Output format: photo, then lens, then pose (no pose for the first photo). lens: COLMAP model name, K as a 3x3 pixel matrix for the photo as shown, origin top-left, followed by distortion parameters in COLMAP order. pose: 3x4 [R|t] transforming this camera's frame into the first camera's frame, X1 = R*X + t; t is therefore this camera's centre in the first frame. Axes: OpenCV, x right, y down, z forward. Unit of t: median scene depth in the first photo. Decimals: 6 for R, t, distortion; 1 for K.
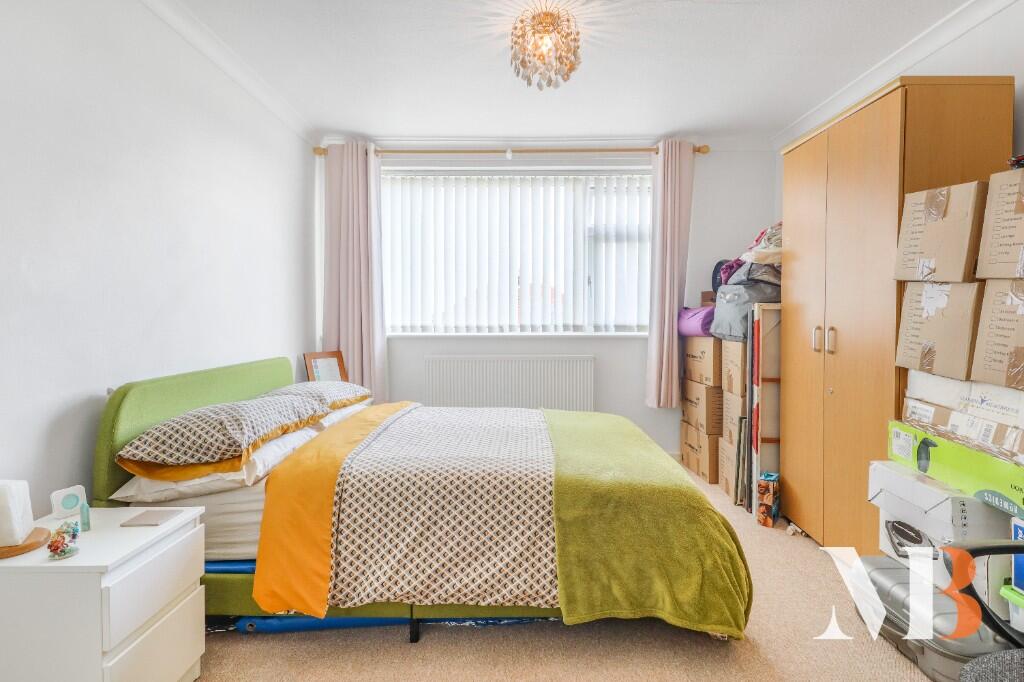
lens RADIAL K [[521.4, 0, 514.4], [0, 521.4, 328.6], [0, 0, 1]] dist [0.010663, -0.000240]
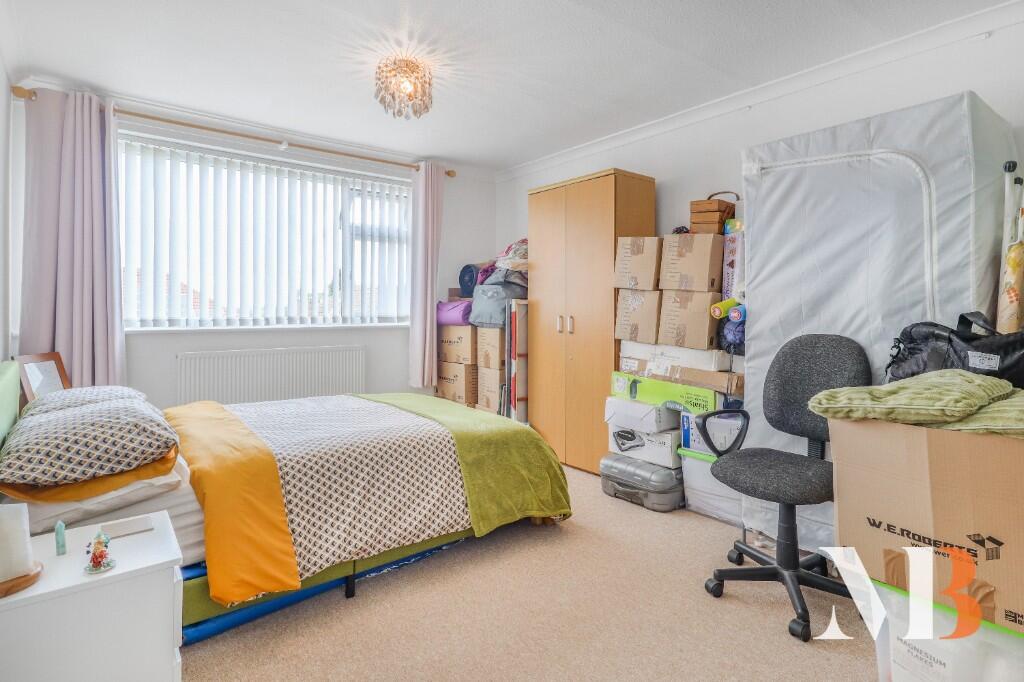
lens RADIAL K [[534.0, 0, 519.7], [0, 534.0, 302.6], [0, 0, 1]] dist [0.004488, 0.001798]
pose [[0.774033, 0.010102, 0.633065, -0.408910], [0.012390, 0.999440, -0.031097, 0.003592], [-0.633025, 0.031914, 0.773474, -0.088587]]
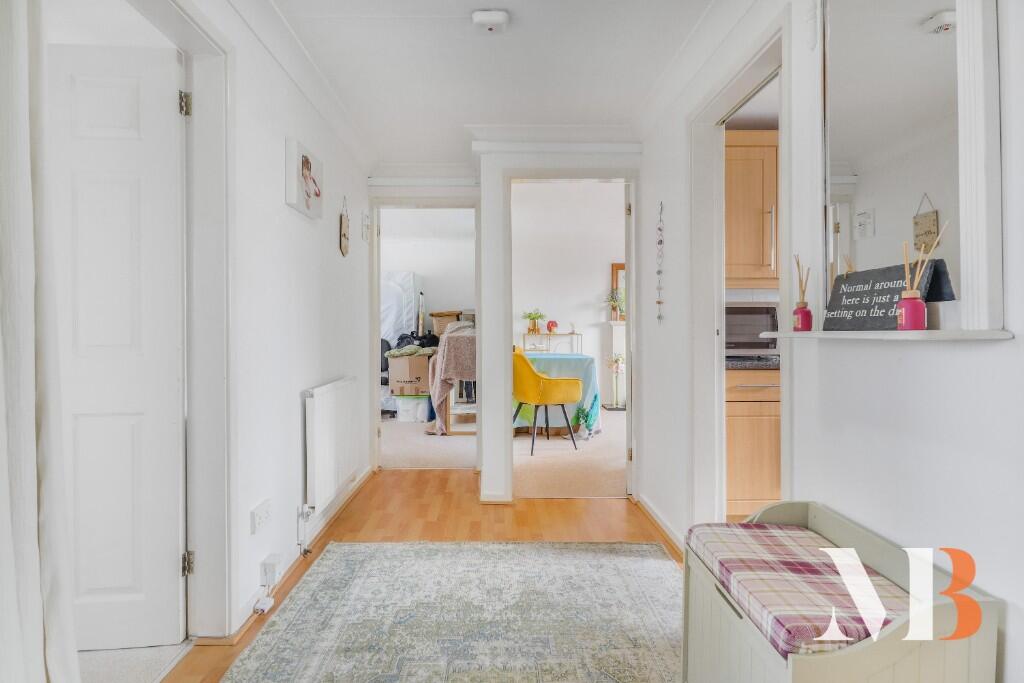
lens RADIAL K [[521.4, 0, 514.4], [0, 521.4, 329.1], [0, 0, 1]] dist [0.010663, -0.000240]
pose [[-0.043253, 0.001442, 0.999063, -2.178069], [0.027370, 0.999625, -0.000258, 0.007216], [-0.998689, 0.027333, -0.043276, -0.315511]]
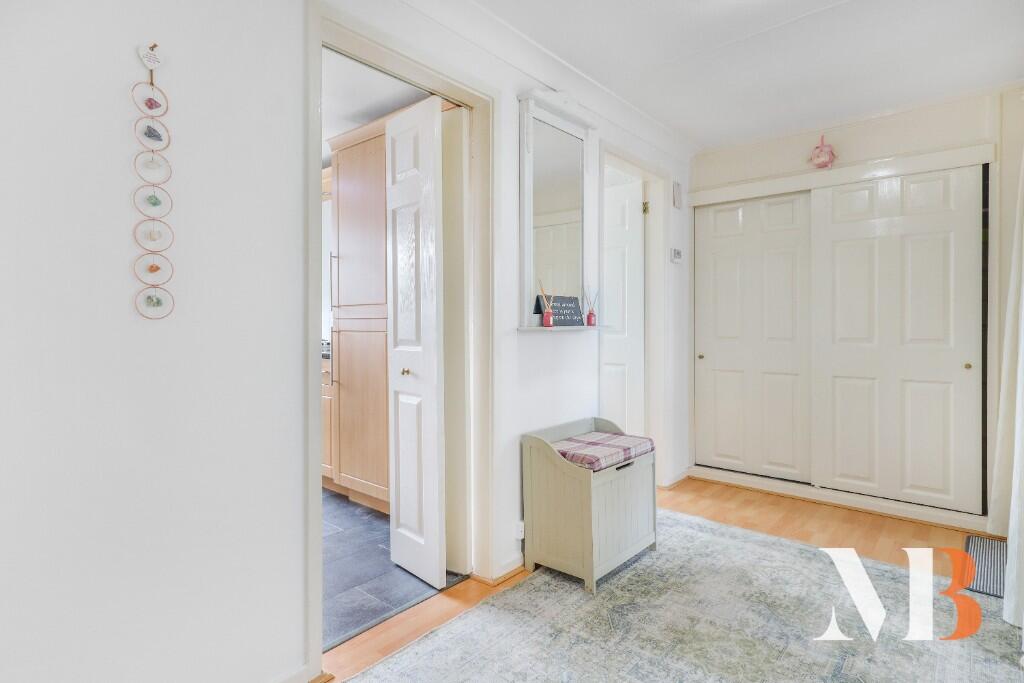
lens RADIAL K [[521.4, 0, 514.4], [0, 521.4, 329.1], [0, 0, 1]] dist [0.010663, -0.000240]
pose [[-0.655331, 0.009849, -0.755278, -0.852985], [-0.014683, 0.999560, 0.025774, -0.001544], [0.755199, 0.027980, -0.654898, -0.071159]]
